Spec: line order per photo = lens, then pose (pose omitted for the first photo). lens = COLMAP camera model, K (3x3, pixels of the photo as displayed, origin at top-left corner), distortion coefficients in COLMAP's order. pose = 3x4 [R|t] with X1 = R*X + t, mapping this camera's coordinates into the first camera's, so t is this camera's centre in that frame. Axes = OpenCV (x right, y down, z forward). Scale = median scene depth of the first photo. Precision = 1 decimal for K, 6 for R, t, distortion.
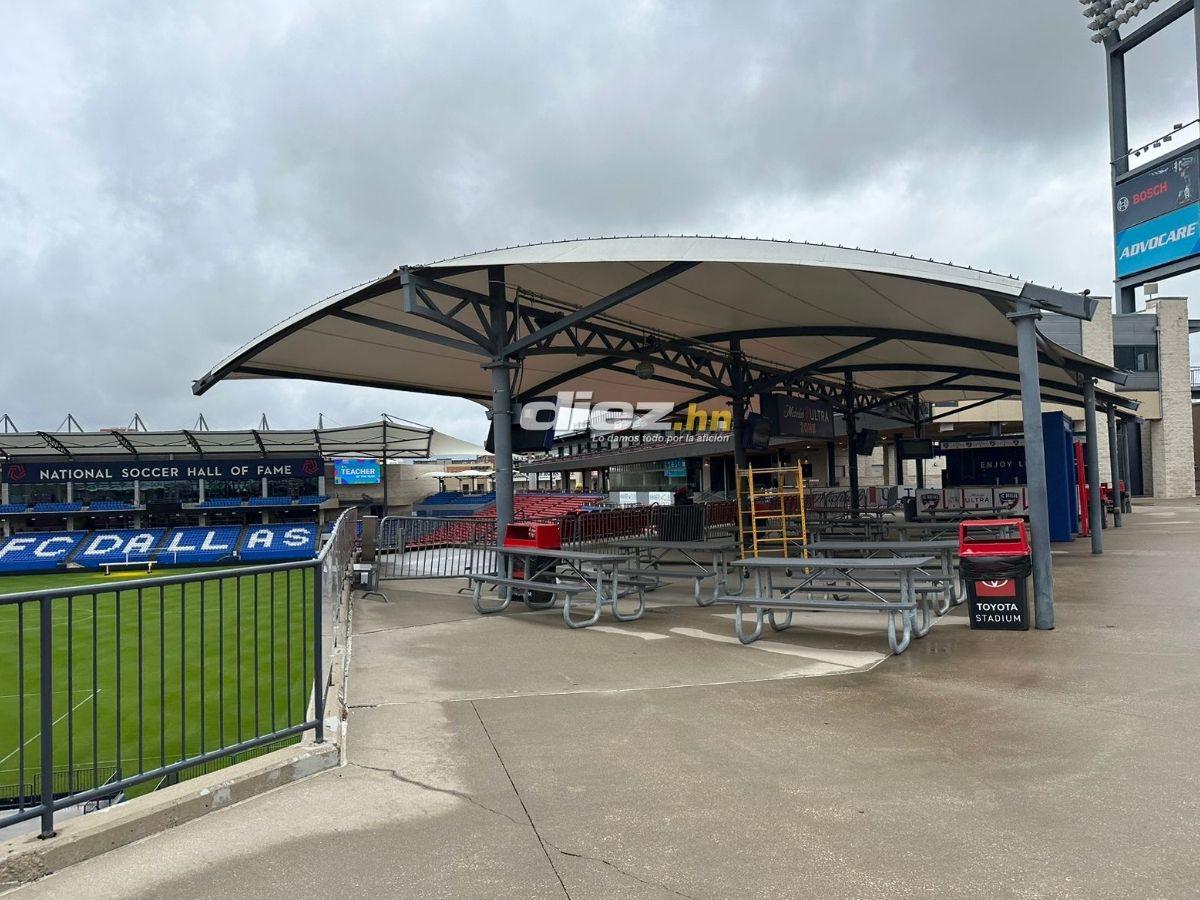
lens RADIAL K [[867.4, 0, 596.6], [0, 867.4, 448.2], [0, 0, 1]] dist [0.028615, -0.026139]
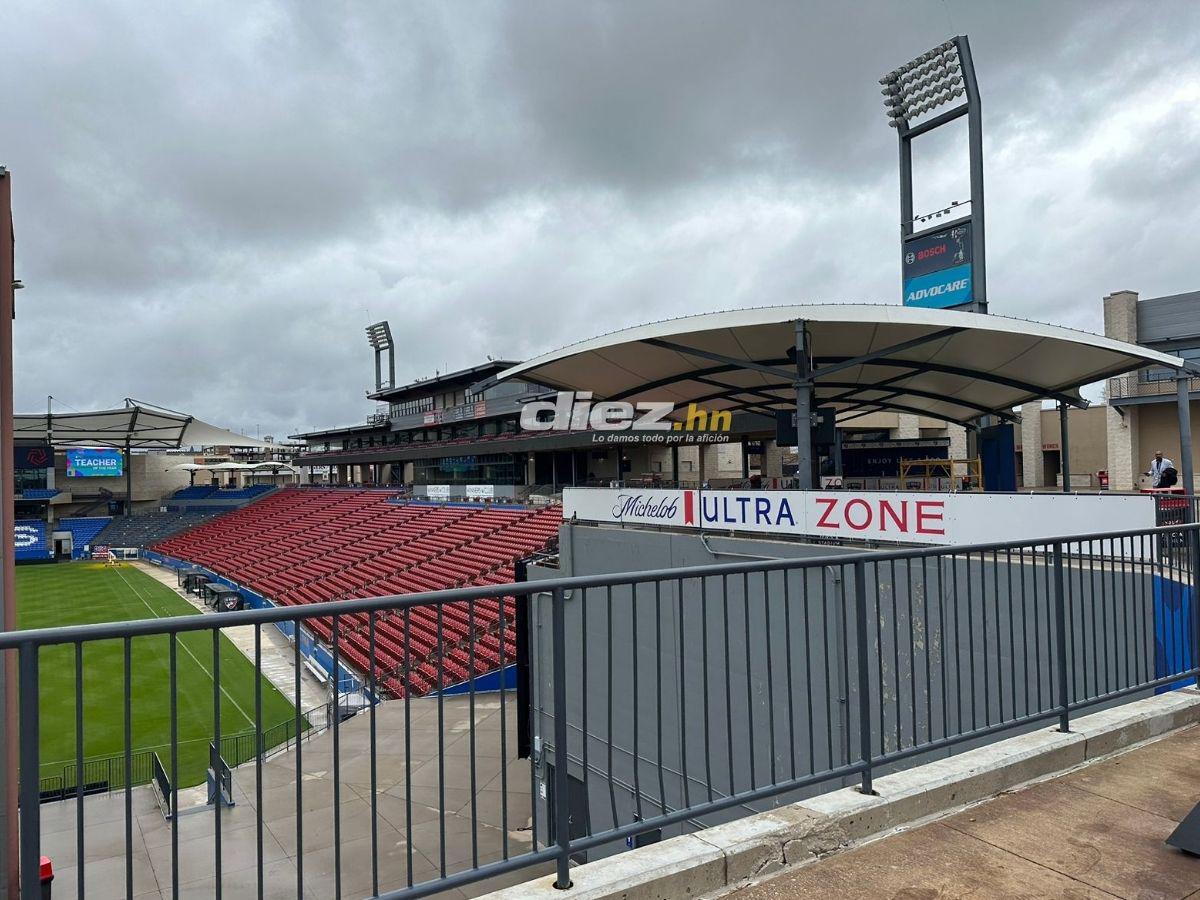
lens RADIAL K [[867.4, 0, 594.2], [0, 867.4, 456.3], [0, 0, 1]] dist [0.028615, -0.026139]
pose [[0.936532, 0.012457, 0.350362, -0.263506], [-0.017481, 0.999785, 0.011179, 0.003393], [-0.350147, -0.016594, 0.936548, -0.032436]]
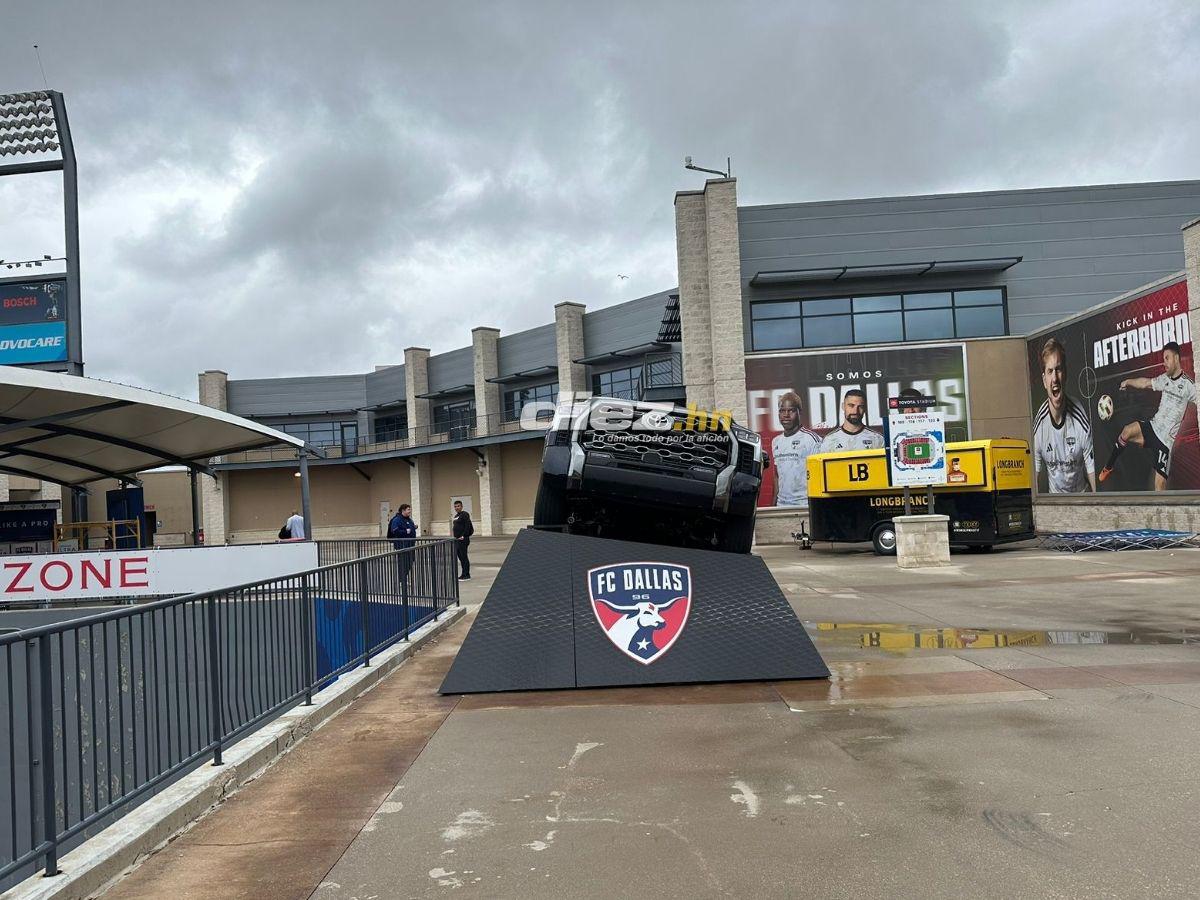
lens RADIAL K [[867.4, 0, 595.4], [0, 867.4, 456.2], [0, 0, 1]] dist [0.028615, -0.026139]
pose [[0.227993, 0.062710, 0.971641, -0.326550], [0.005215, 0.997831, -0.065624, 0.003819], [-0.973649, 0.020029, 0.227171, -0.042618]]
